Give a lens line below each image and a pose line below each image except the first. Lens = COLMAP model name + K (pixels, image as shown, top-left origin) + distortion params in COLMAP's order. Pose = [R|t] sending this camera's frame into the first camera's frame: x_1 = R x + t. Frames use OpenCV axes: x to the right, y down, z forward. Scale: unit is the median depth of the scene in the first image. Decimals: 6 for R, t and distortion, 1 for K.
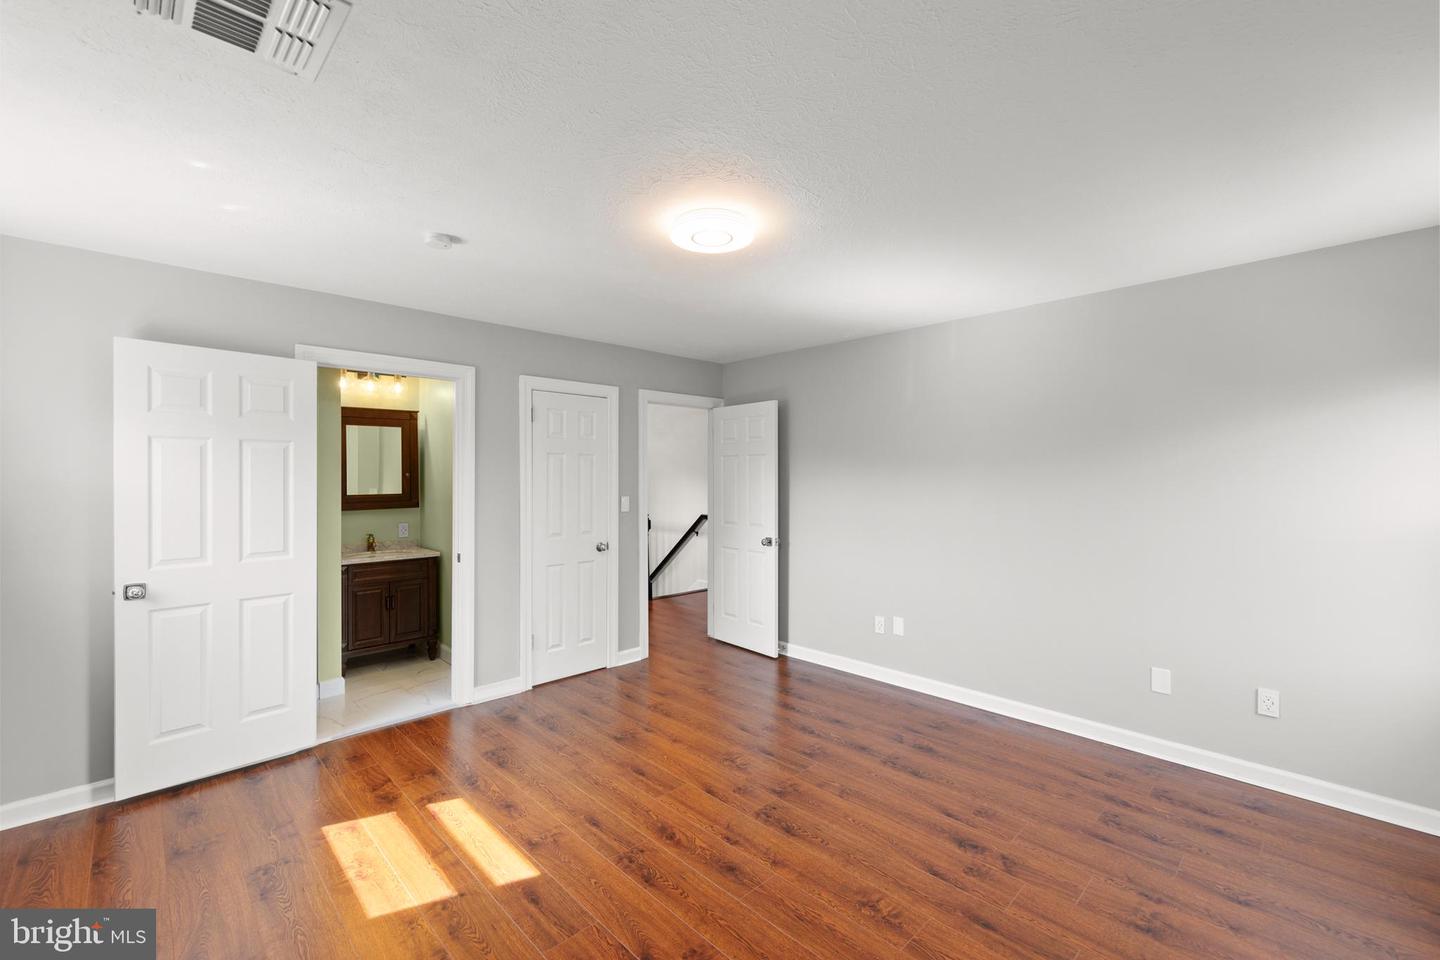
lens RADIAL K [[613.1, 0, 724.6], [0, 613.1, 477.6], [0, 0, 1]] dist [0.007008, -0.000679]
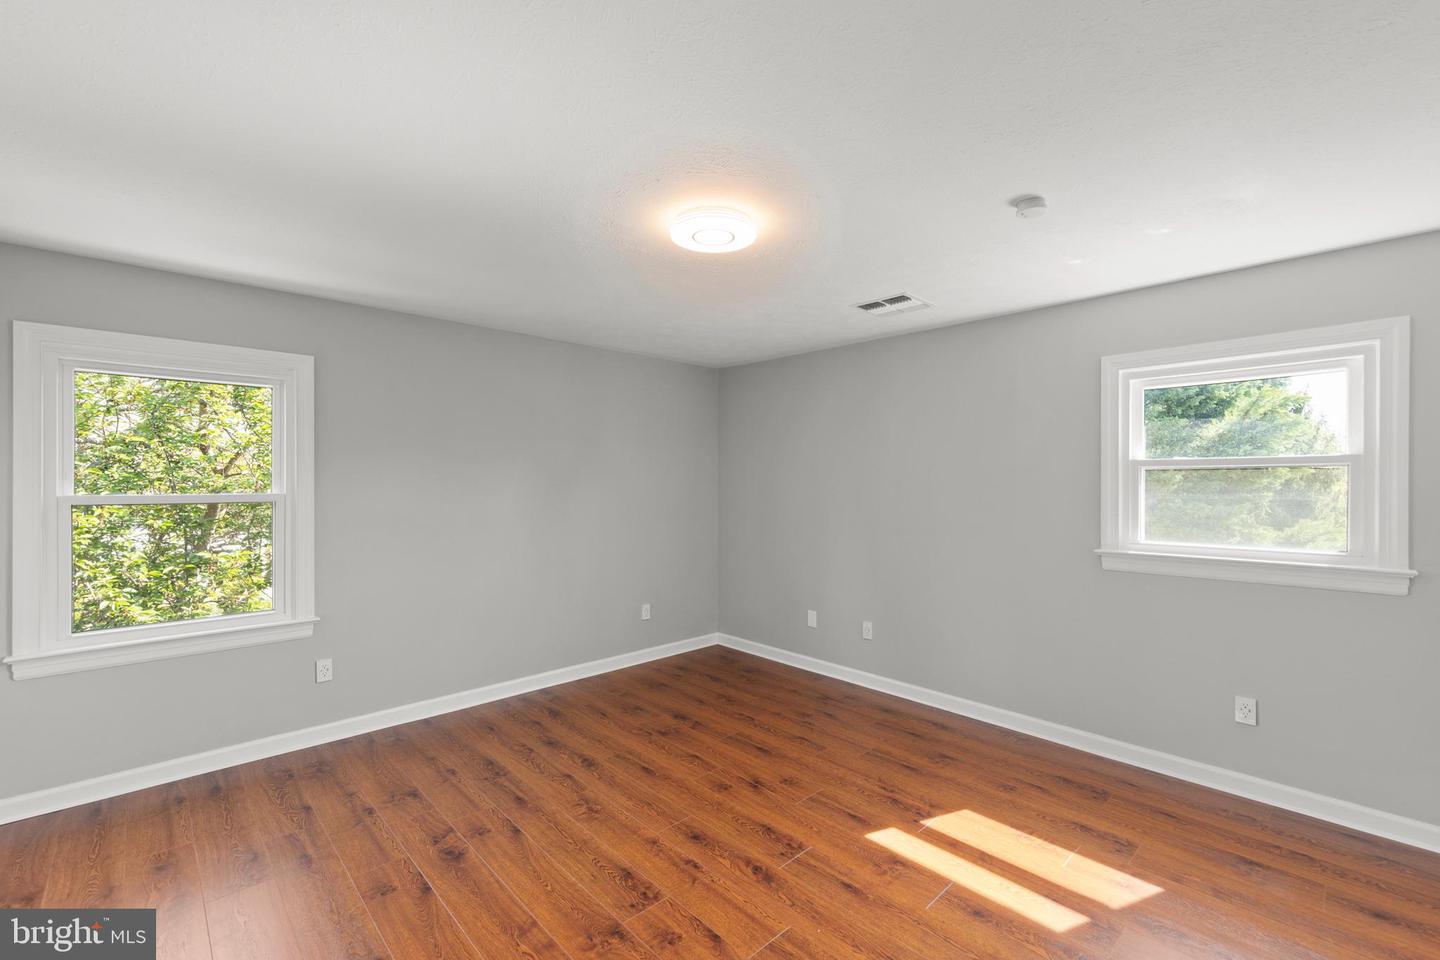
lens RADIAL K [[613.1, 0, 719.6], [0, 613.1, 483.0], [0, 0, 1]] dist [0.007008, -0.000679]
pose [[-0.999857, -0.001212, 0.016846, -0.047808], [-0.001081, 0.999969, 0.007808, -0.008248], [-0.016855, 0.007789, -0.999828, 1.993118]]
